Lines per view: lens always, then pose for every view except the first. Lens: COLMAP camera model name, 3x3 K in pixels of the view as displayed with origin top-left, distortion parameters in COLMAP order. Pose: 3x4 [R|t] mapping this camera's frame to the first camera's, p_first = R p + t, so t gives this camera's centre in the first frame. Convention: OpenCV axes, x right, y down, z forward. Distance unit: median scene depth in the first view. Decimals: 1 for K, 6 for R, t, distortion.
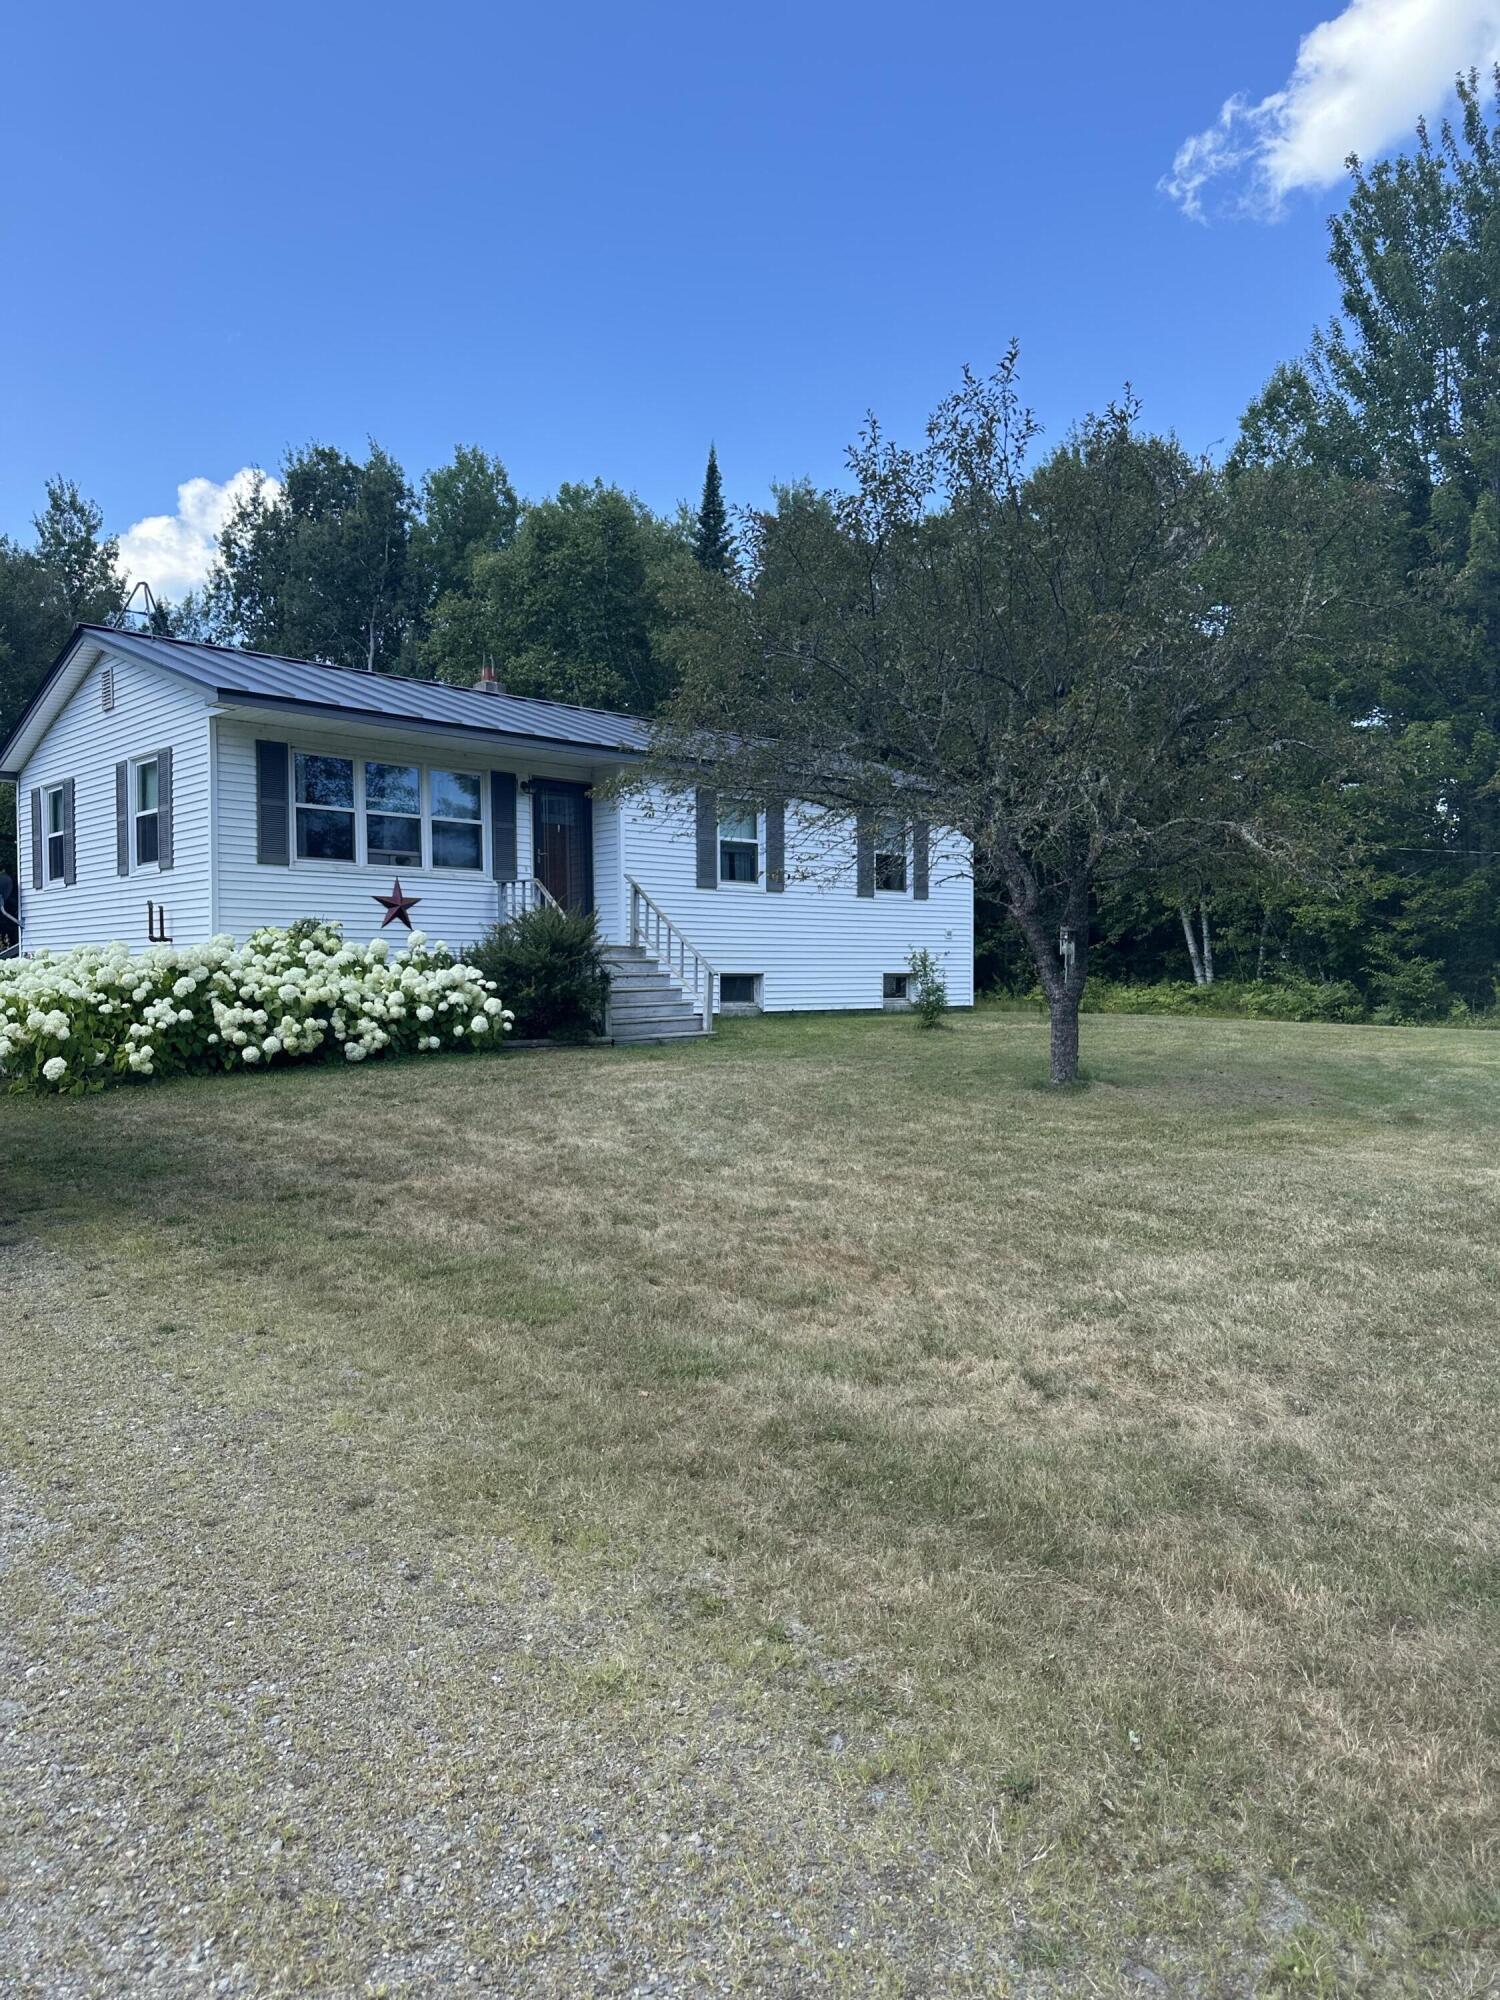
lens RADIAL K [[1389.6, 0, 753.0], [0, 1389.6, 1014.9], [0, 0, 1]] dist [0.072713, -0.056077]
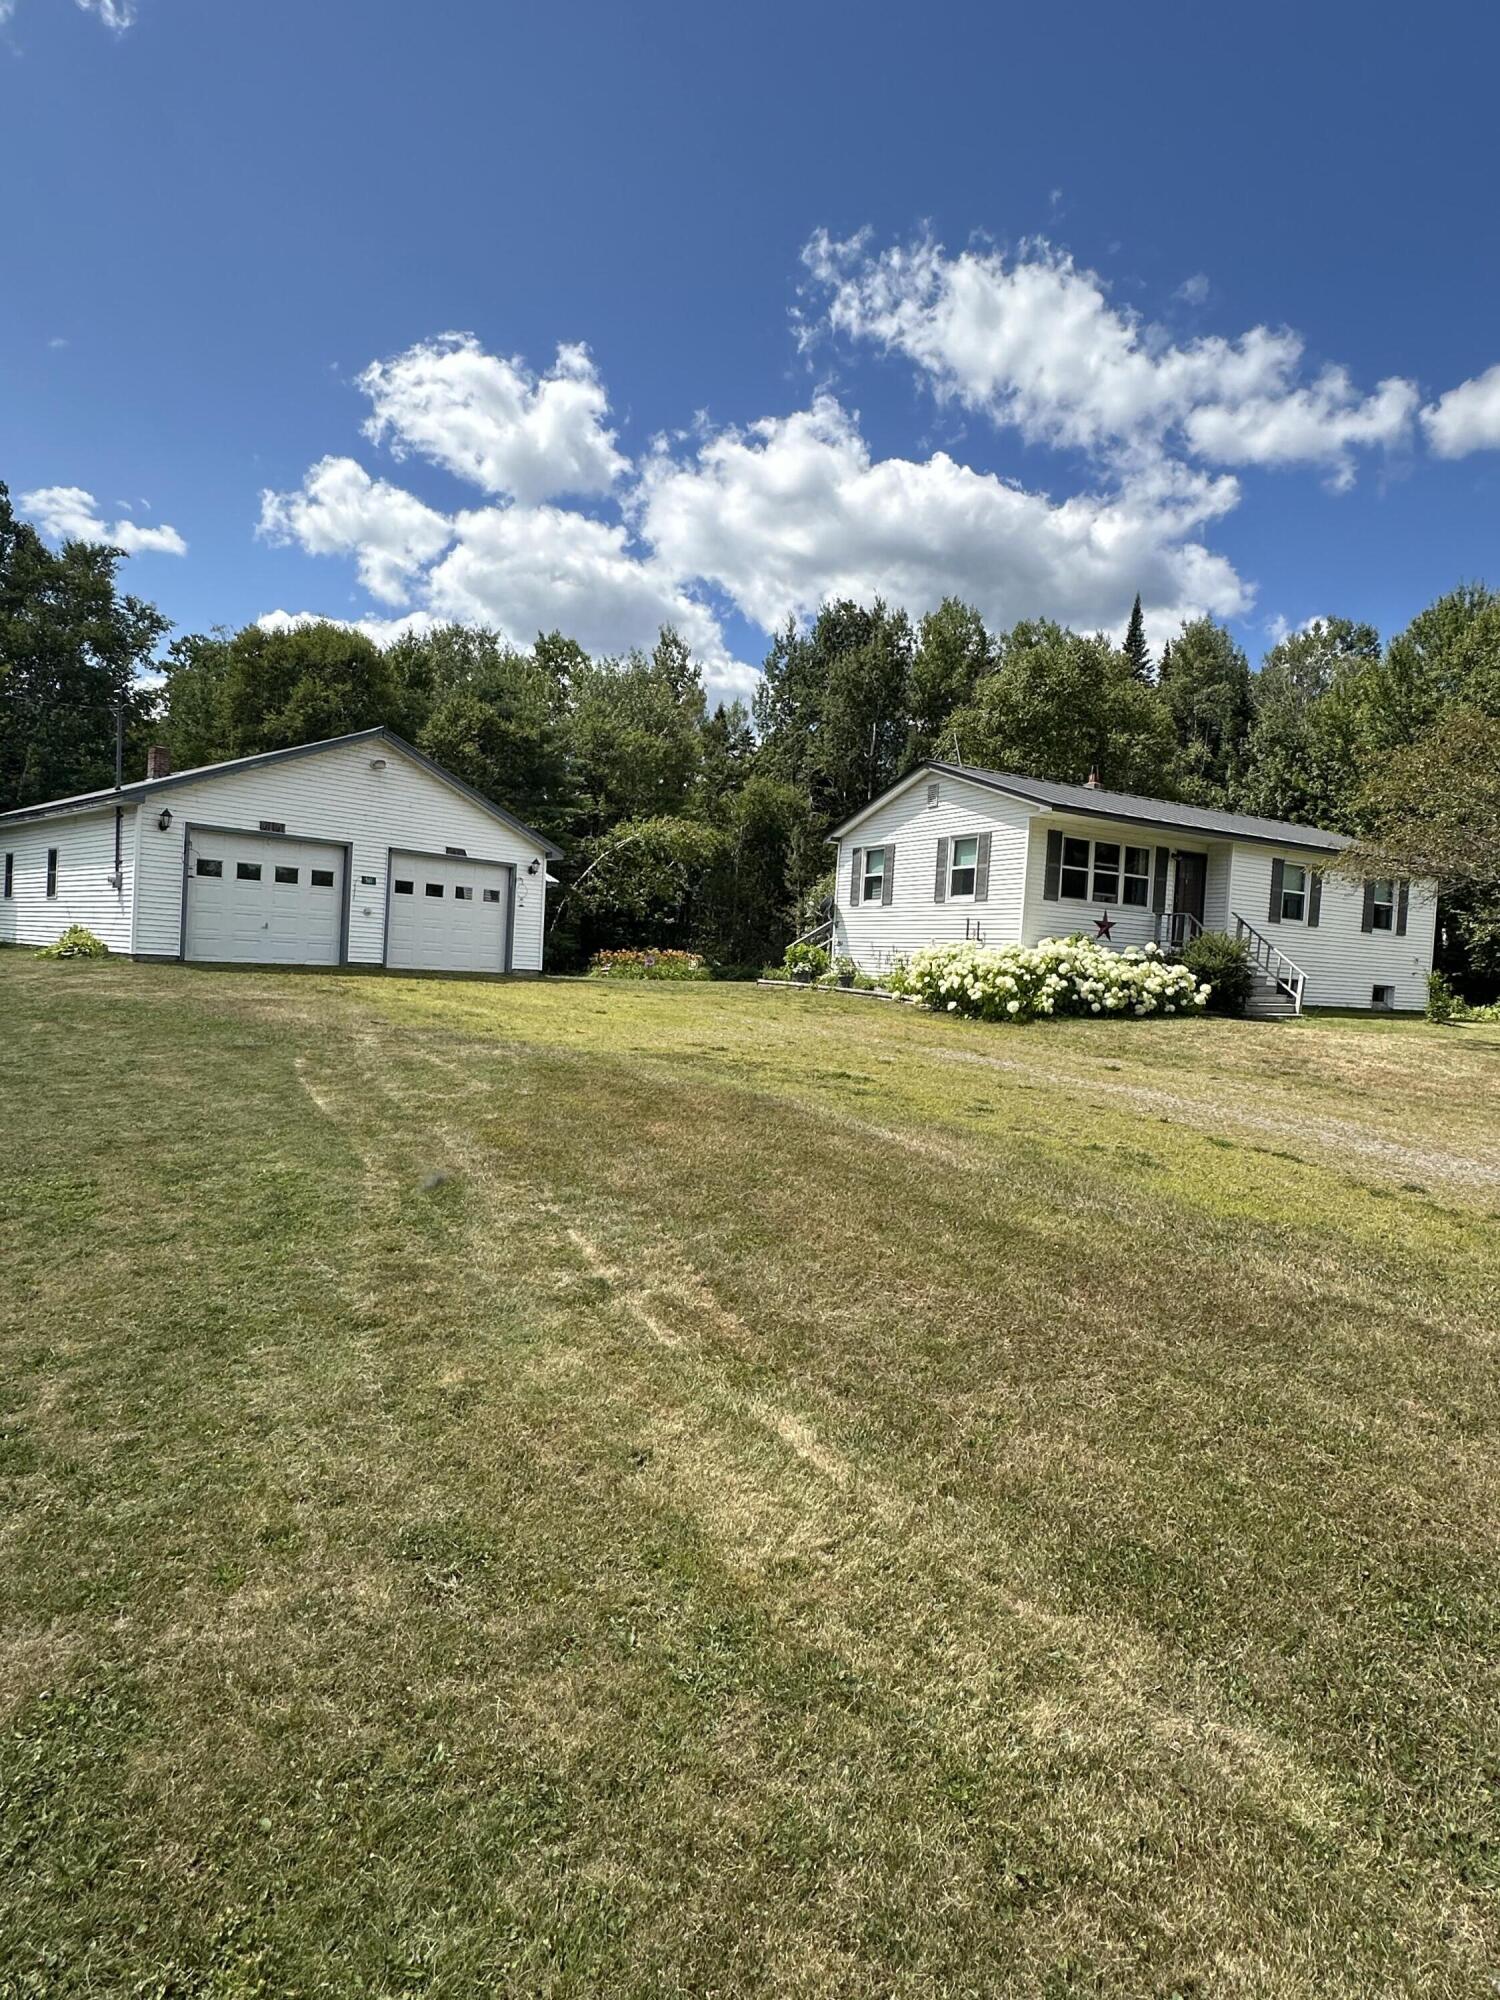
lens RADIAL K [[1063.8, 0, 750.0], [0, 1063.8, 1000.0], [0, 0, 1]] dist [-0.000839, -0.000260]
pose [[0.962644, 0.068395, -0.261991, -0.390220], [-0.068329, 0.997619, 0.009373, 0.033256], [0.262008, 0.008879, 0.965025, -0.422260]]
